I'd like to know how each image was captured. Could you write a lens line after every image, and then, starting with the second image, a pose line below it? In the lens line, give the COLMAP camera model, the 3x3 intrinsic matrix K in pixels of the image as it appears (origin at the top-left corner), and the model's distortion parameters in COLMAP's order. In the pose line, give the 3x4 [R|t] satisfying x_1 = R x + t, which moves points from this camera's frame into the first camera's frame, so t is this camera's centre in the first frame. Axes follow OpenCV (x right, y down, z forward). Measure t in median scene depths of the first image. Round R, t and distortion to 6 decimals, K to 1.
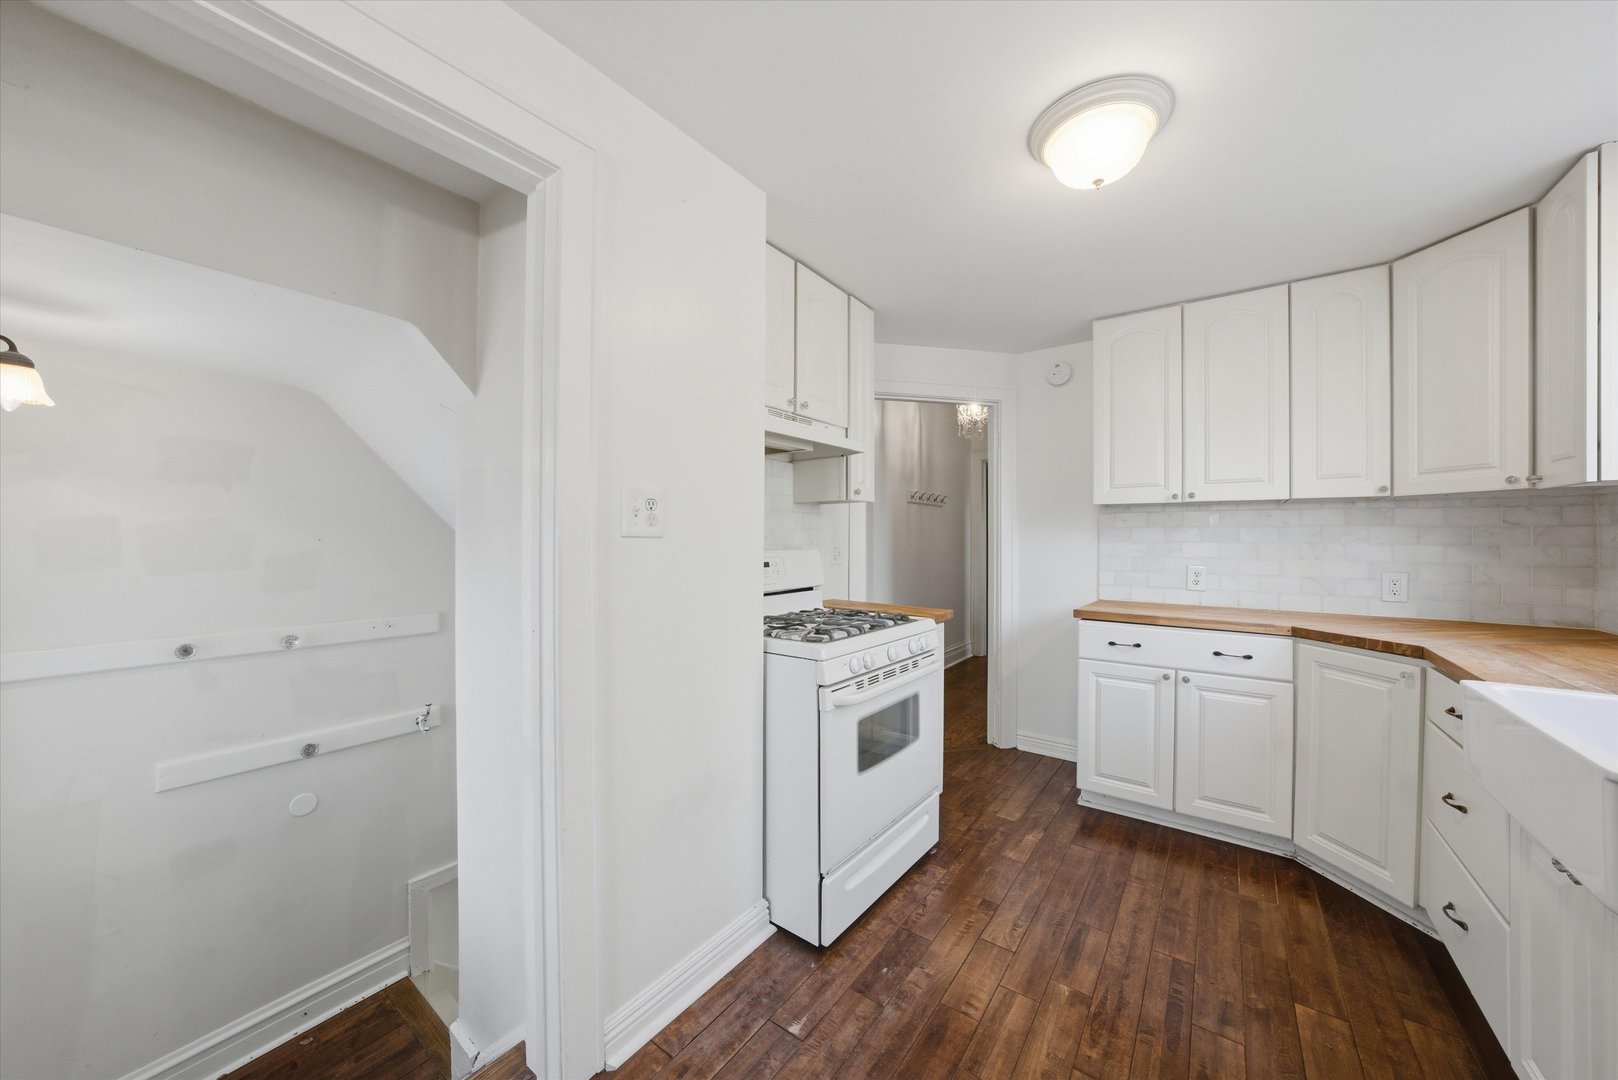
lens RADIAL K [[560.4, 0, 802.3], [0, 560.4, 534.0], [0, 0, 1]] dist [-0.010146, 0.000059]
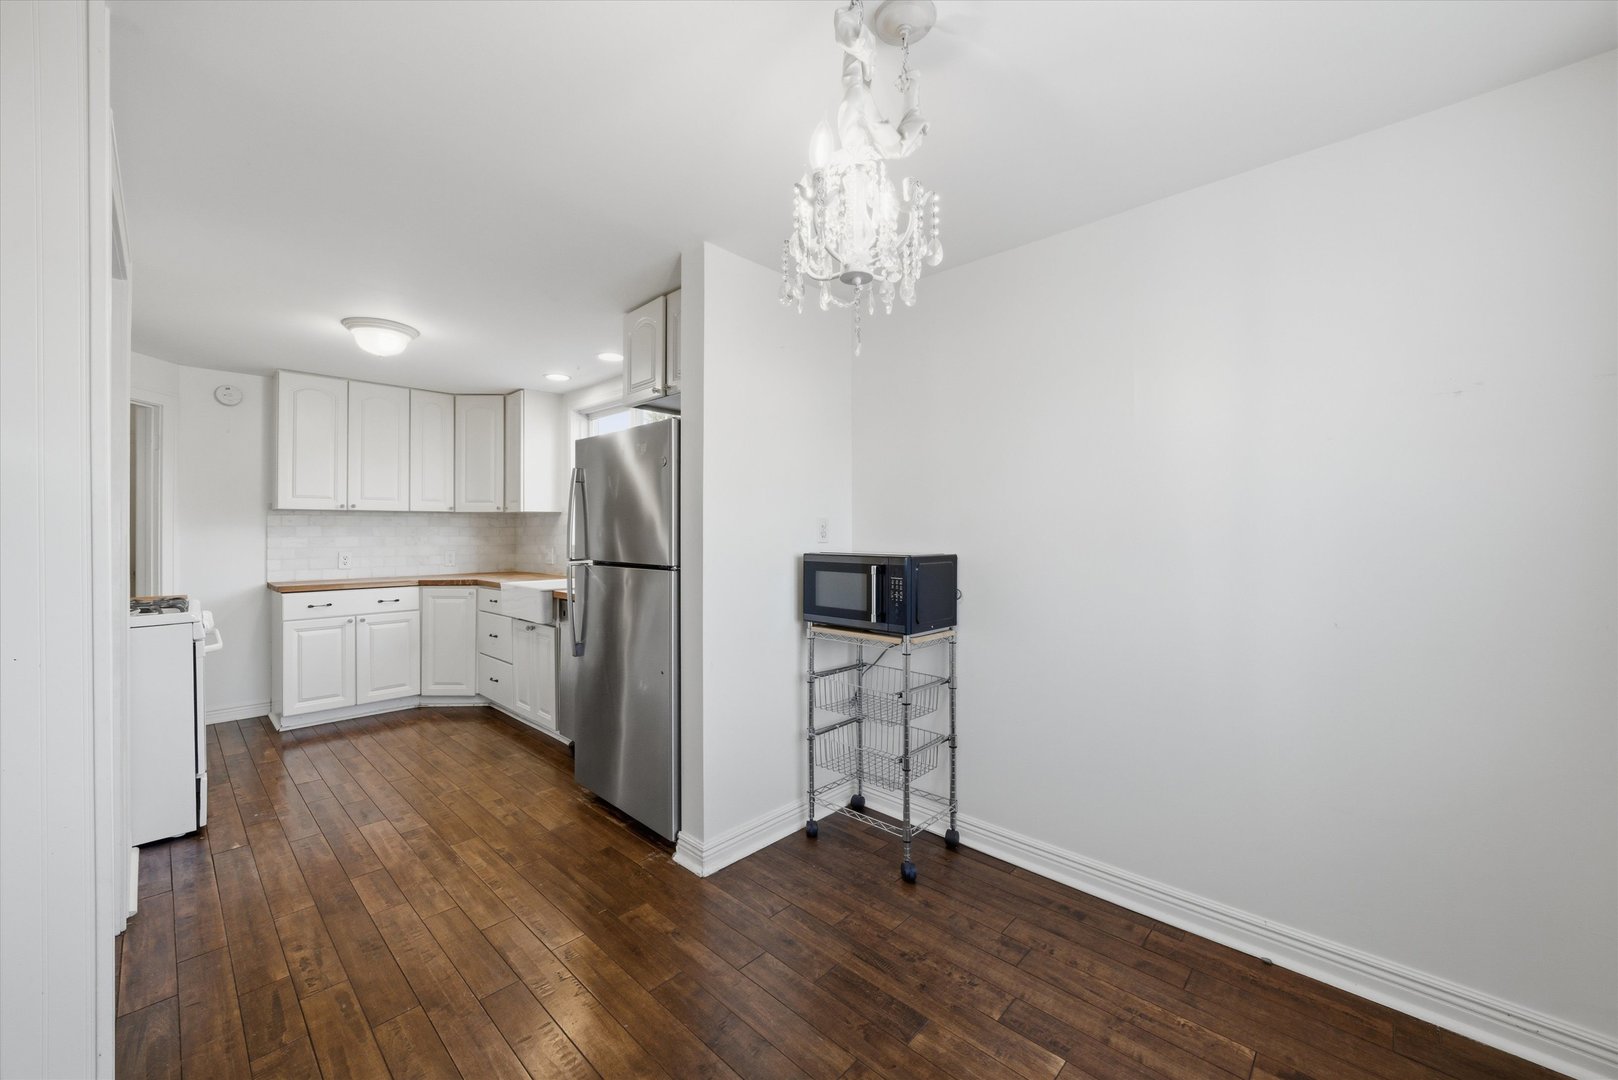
lens RADIAL K [[560.4, 0, 805.4], [0, 560.4, 533.6], [0, 0, 1]] dist [-0.010146, 0.000059]
pose [[0.077664, -0.004488, 0.996969, -0.831091], [-0.001865, 0.999987, 0.004647, -0.002107], [-0.996978, -0.002220, 0.077655, -0.416278]]
